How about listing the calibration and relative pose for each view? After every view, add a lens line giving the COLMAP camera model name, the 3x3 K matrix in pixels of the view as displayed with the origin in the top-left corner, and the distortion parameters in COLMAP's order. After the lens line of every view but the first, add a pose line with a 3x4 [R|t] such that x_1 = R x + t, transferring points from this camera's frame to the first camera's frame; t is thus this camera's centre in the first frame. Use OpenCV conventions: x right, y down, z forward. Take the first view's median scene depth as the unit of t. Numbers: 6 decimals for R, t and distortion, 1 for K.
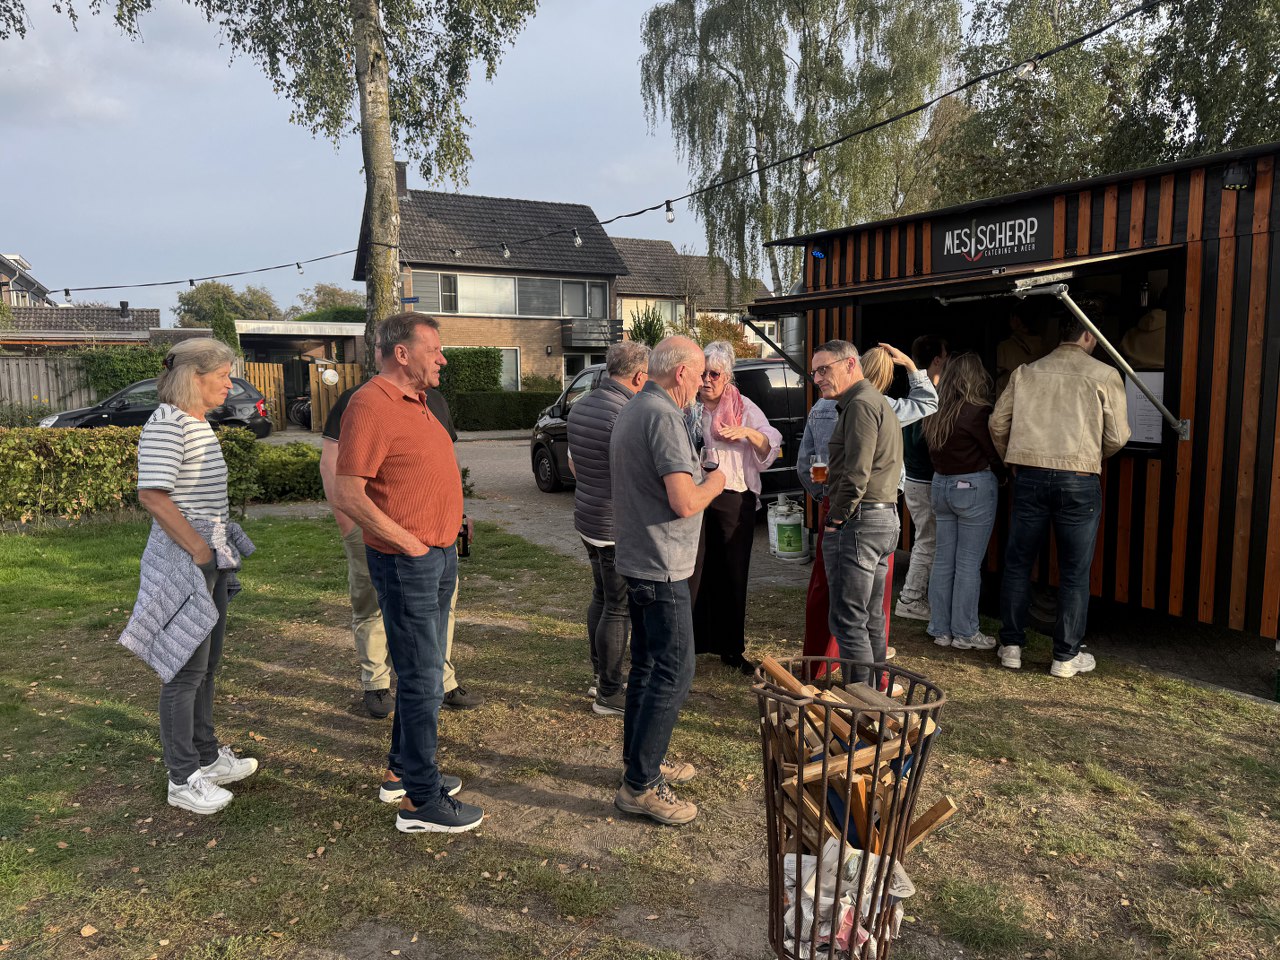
lens RADIAL K [[914.2, 0, 628.8], [0, 914.2, 491.1], [0, 0, 1]] dist [0.025632, -0.034477]
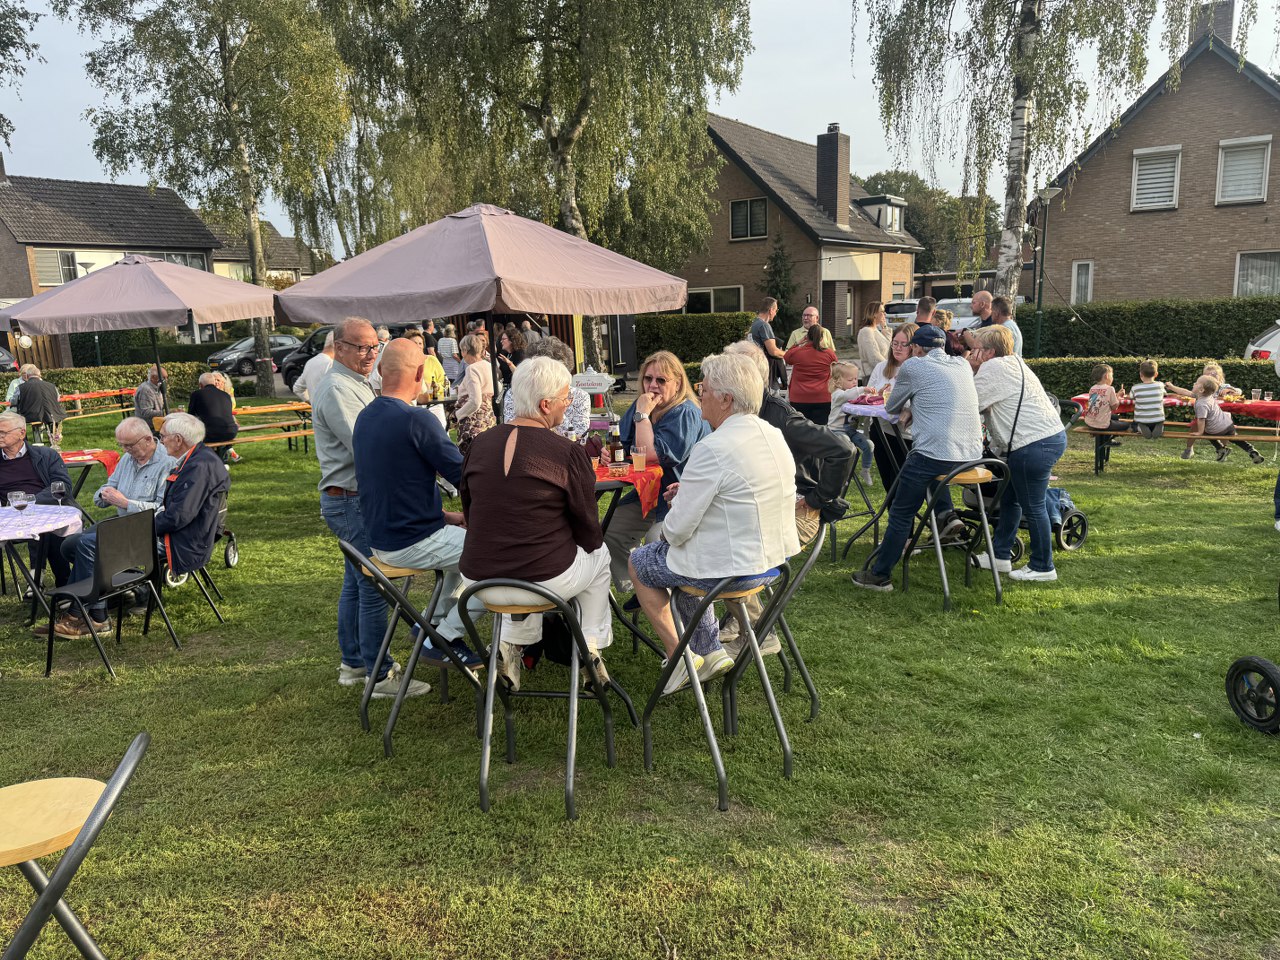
lens RADIAL K [[914.2, 0, 632.6], [0, 914.2, 493.3], [0, 0, 1]] dist [0.025632, -0.034477]
pose [[0.868211, -0.128674, 0.479222, -0.949657], [0.097893, 0.991228, 0.088797, 0.234896], [-0.486443, -0.030182, 0.873191, -2.300597]]
